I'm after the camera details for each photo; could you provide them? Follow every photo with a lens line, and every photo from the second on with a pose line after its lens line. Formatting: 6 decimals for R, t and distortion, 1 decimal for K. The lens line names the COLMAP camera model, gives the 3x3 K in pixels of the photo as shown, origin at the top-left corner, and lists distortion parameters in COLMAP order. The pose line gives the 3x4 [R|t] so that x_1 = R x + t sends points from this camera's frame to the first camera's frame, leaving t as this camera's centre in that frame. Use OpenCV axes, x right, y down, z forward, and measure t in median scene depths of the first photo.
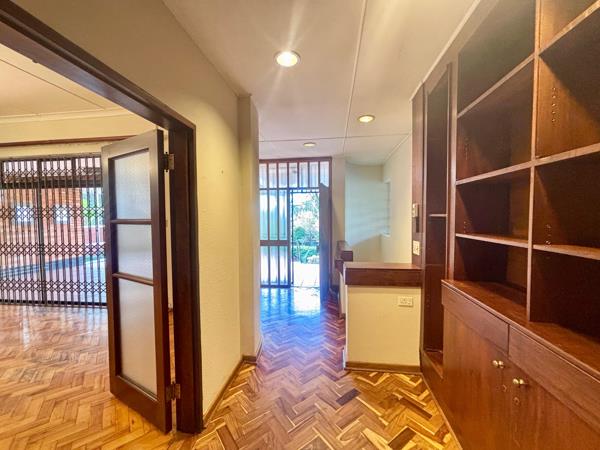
lens RADIAL K [[244.1, 0, 290.2], [0, 244.1, 223.8], [0, 0, 1]] dist [-0.000153, 0.000824]
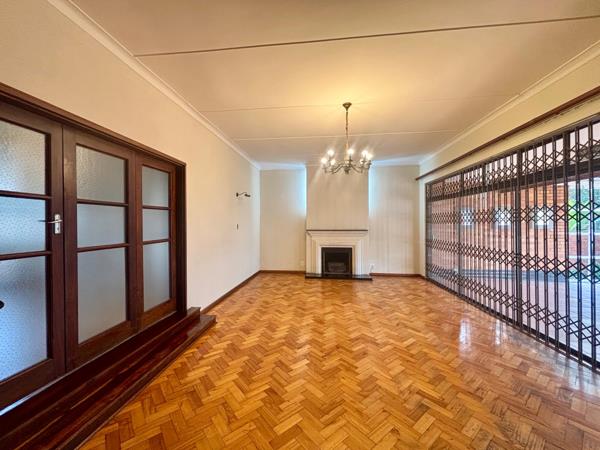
lens RADIAL K [[244.1, 0, 298.7], [0, 244.1, 223.3], [0, 0, 1]] dist [-0.000153, 0.000824]
pose [[0.043894, 0.008295, -0.999002, -0.223378], [-0.031212, 0.999489, 0.006928, 0.000796], [0.998549, 0.030877, 0.044130, 0.215493]]
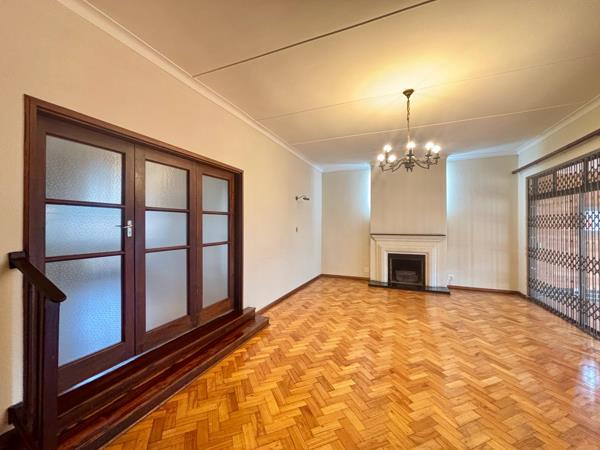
lens RADIAL K [[244.1, 0, 297.8], [0, 244.1, 223.2], [0, 0, 1]] dist [-0.000153, 0.000824]
pose [[-0.247754, -0.000958, -0.968822, -0.264630], [-0.031470, 0.999480, 0.007059, -0.006839], [0.968312, 0.032238, -0.247656, 0.273520]]
